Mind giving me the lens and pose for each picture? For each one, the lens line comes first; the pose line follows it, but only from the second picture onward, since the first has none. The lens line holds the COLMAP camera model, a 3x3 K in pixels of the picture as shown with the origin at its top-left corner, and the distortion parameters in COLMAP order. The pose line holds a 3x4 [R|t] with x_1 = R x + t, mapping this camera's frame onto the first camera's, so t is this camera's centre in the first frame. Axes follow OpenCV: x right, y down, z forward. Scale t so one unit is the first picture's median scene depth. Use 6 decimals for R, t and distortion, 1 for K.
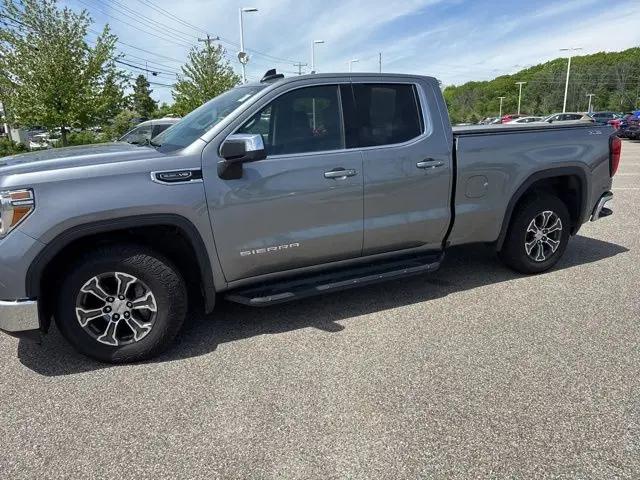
lens RADIAL K [[452.3, 0, 317.2], [0, 452.3, 238.3], [0, 0, 1]] dist [0.032145, -0.038570]
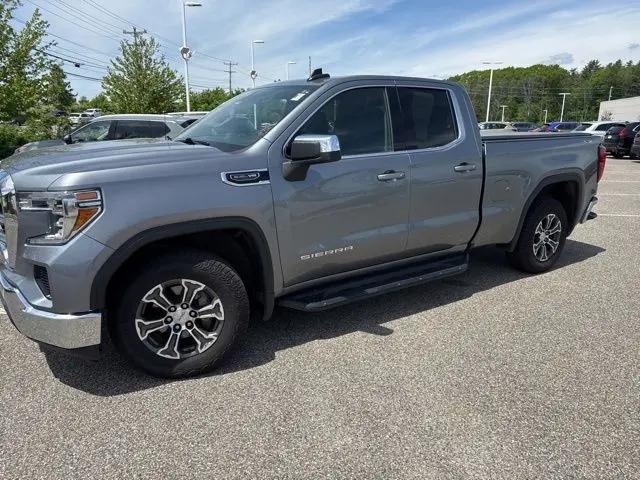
lens RADIAL K [[452.3, 0, 317.2], [0, 452.3, 238.3], [0, 0, 1]] dist [0.032145, -0.038570]
pose [[0.988245, -0.005686, 0.152771, -0.270557], [0.006235, 0.999976, -0.003111, -0.004202], [-0.152749, 0.004027, 0.988257, 0.037676]]
